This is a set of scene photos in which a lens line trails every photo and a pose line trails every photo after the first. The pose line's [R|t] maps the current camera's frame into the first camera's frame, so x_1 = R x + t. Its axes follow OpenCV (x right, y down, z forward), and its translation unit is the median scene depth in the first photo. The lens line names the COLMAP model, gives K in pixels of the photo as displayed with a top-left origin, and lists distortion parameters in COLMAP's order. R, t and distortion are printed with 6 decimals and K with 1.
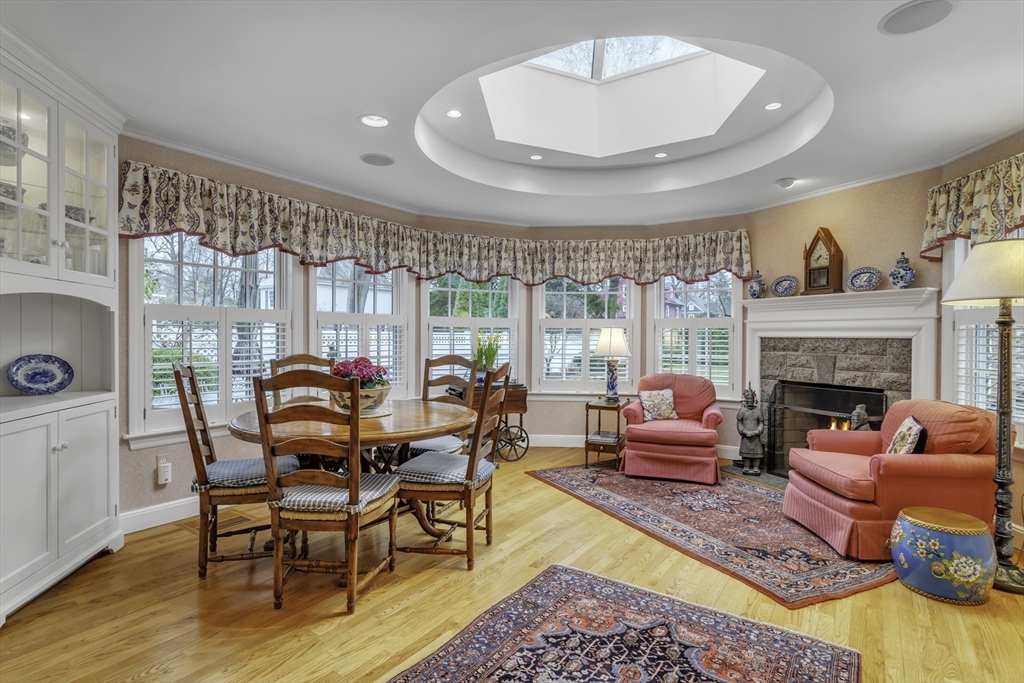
lens RADIAL K [[529.1, 0, 512.8], [0, 529.1, 340.5], [0, 0, 1]] dist [-0.012584, 0.002671]
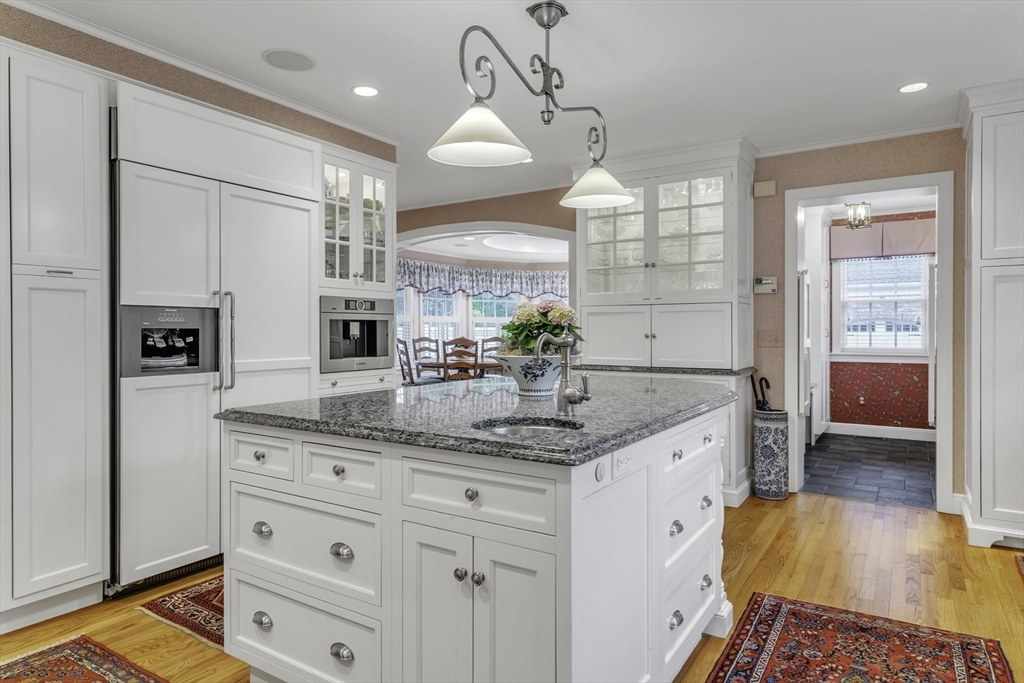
lens RADIAL K [[623.9, 0, 512.6], [0, 623.9, 335.1], [0, 0, 1]] dist [-0.004472, -0.000601]
pose [[0.999525, -0.007066, 0.030012, -0.091438], [0.007055, 0.999975, 0.000482, 0.014112], [-0.030014, -0.000270, 0.999549, -1.074860]]
